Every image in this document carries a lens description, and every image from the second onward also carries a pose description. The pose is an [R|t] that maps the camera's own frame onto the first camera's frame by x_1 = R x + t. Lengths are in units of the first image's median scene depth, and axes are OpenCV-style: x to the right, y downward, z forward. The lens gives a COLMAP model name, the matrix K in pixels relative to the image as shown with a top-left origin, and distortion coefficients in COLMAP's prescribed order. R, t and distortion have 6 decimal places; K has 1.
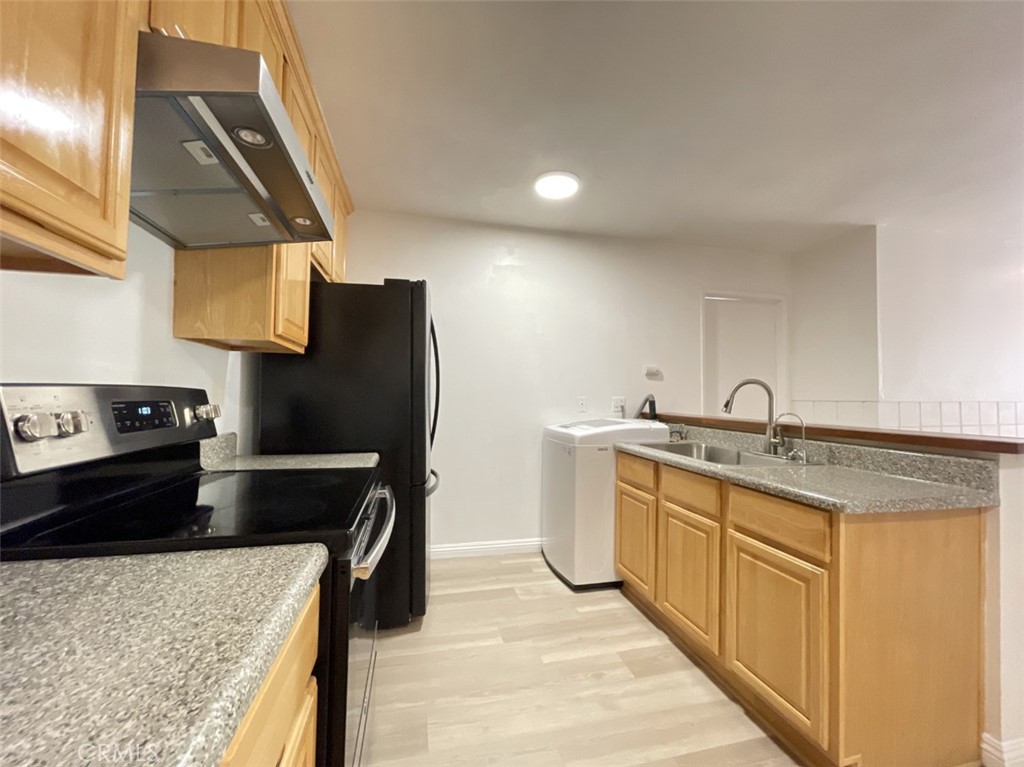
lens RADIAL K [[413.2, 0, 512.7], [0, 413.2, 385.2], [0, 0, 1]] dist [-0.002260, 0.000662]
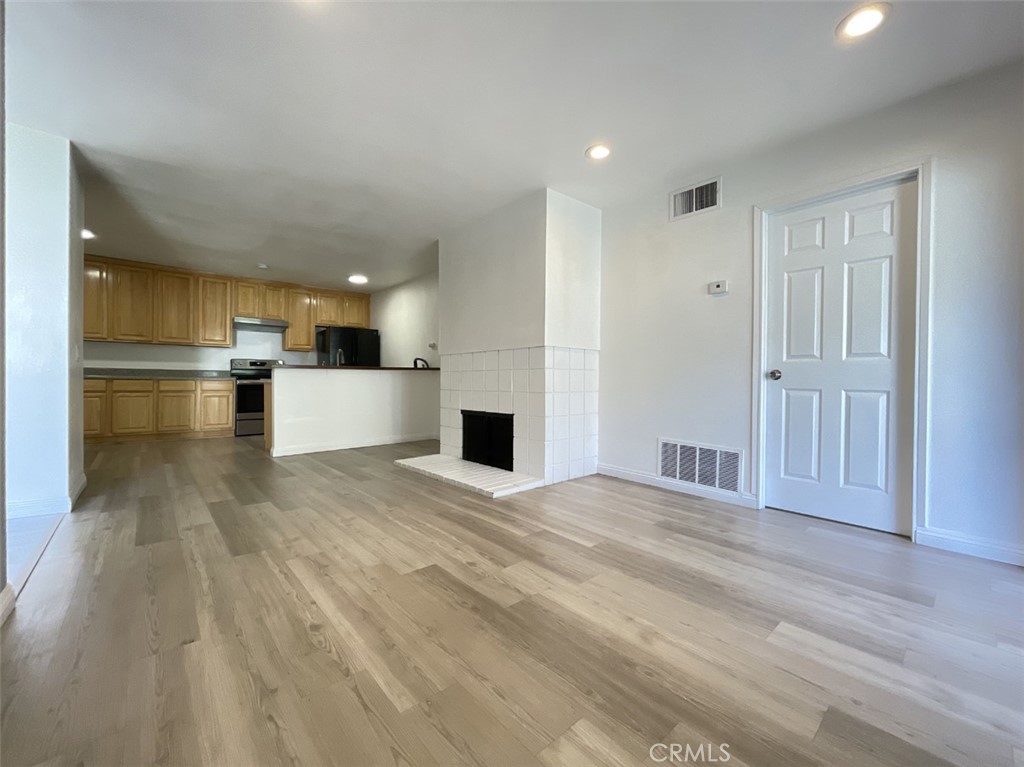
lens RADIAL K [[413.2, 0, 511.7], [0, 413.2, 381.7], [0, 0, 1]] dist [-0.002260, 0.000662]
pose [[0.470121, 0.004668, -0.882590, 3.805448], [0.022606, 0.999594, 0.017328, 0.188920], [0.882312, -0.028099, 0.469825, 0.811805]]
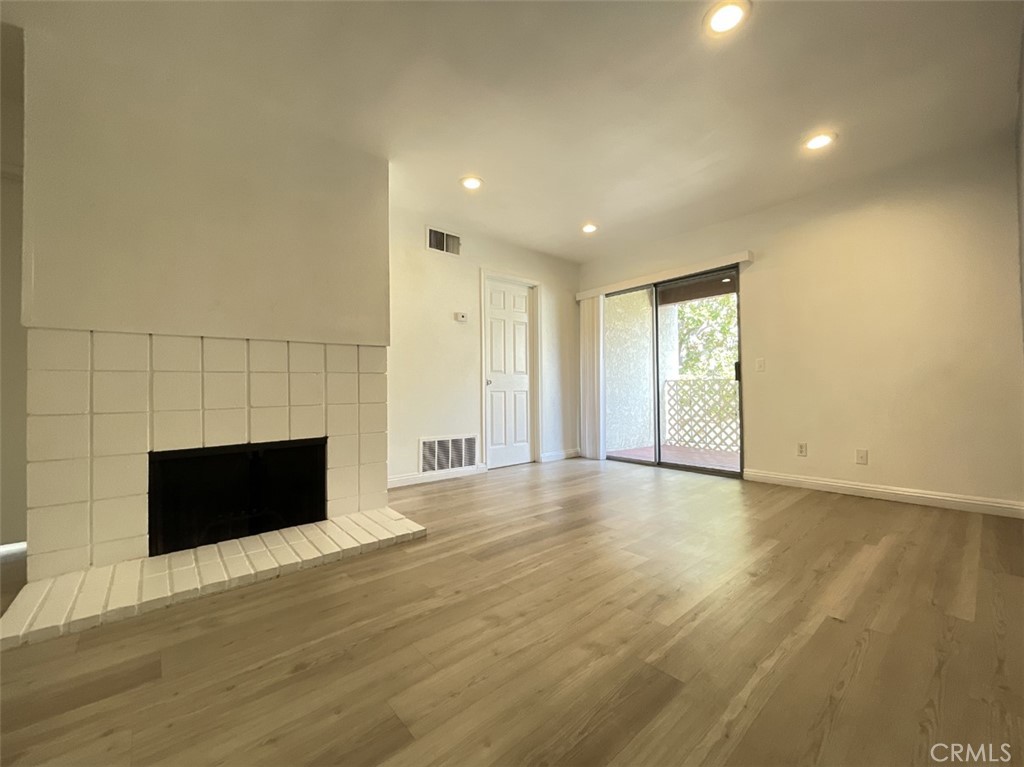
lens RADIAL K [[413.2, 0, 514.1], [0, 413.2, 382.4], [0, 0, 1]] dist [-0.002260, 0.000662]
pose [[0.888865, -0.006272, 0.458127, 2.027634], [-0.000395, 0.999895, 0.014455, 0.176823], [-0.458170, -0.013029, 0.888769, 0.237591]]
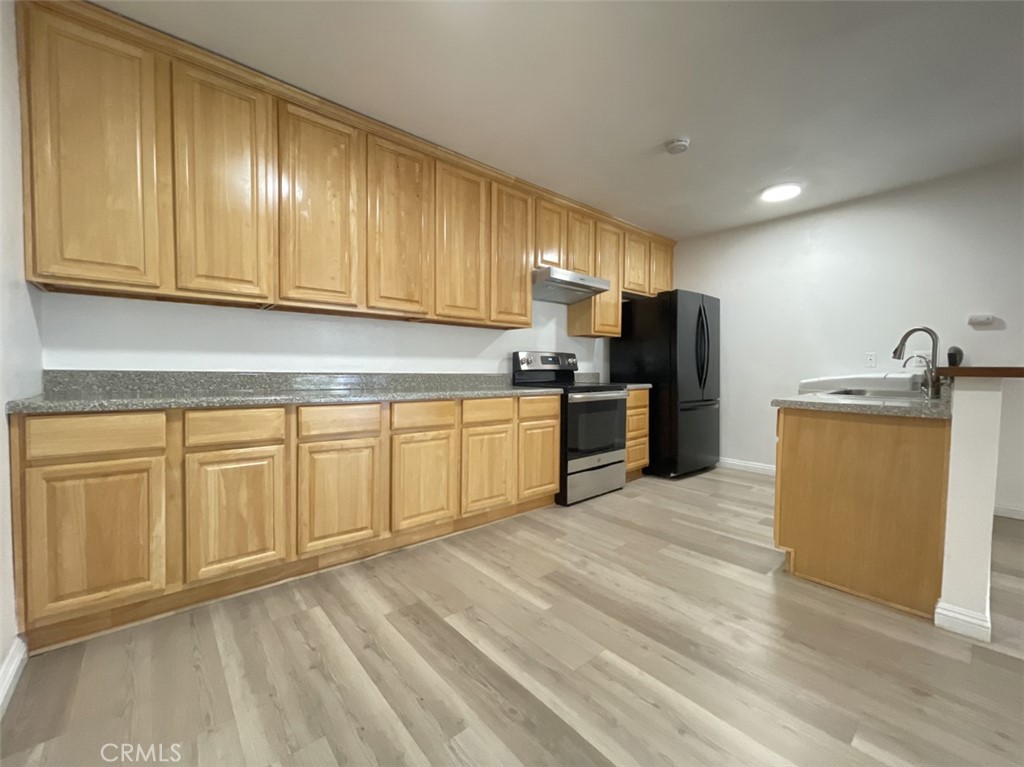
lens RADIAL K [[413.2, 0, 512.1], [0, 413.2, 383.6], [0, 0, 1]] dist [-0.002260, 0.000662]
pose [[0.457876, 0.022902, -0.888721, 1.191807], [0.027685, 0.998816, 0.040003, 0.069451], [0.888585, -0.042921, 0.456699, -0.521575]]
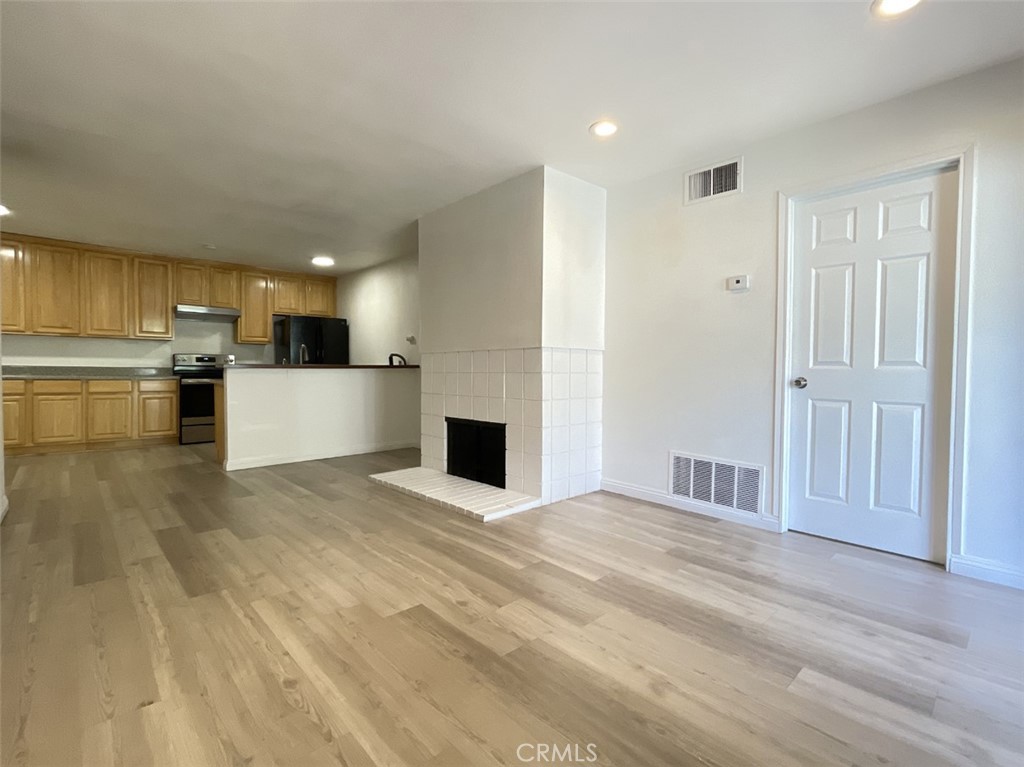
lens RADIAL K [[478.5, 0, 512.3], [0, 478.5, 381.0], [0, 0, 1]] dist [-0.002783, 0.001087]
pose [[0.492646, 0.019885, -0.870003, 3.820103], [0.022333, 0.999121, 0.035482, 0.130004], [0.869943, -0.036909, 0.491769, 0.787142]]
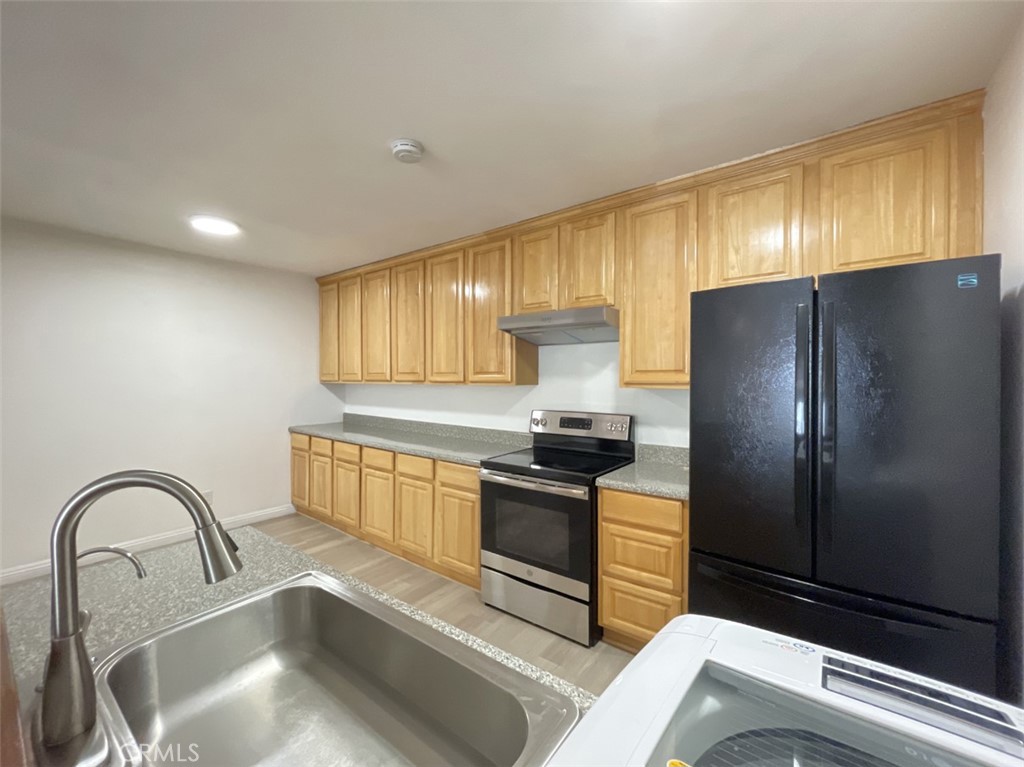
lens RADIAL K [[413.2, 0, 516.2], [0, 413.2, 383.1], [0, 0, 1]] dist [-0.002260, 0.000662]
pose [[-0.770955, -0.002987, -0.636883, 0.627396], [0.010923, 0.999780, -0.017911, -0.078810], [0.636796, -0.020766, -0.770752, 1.572171]]
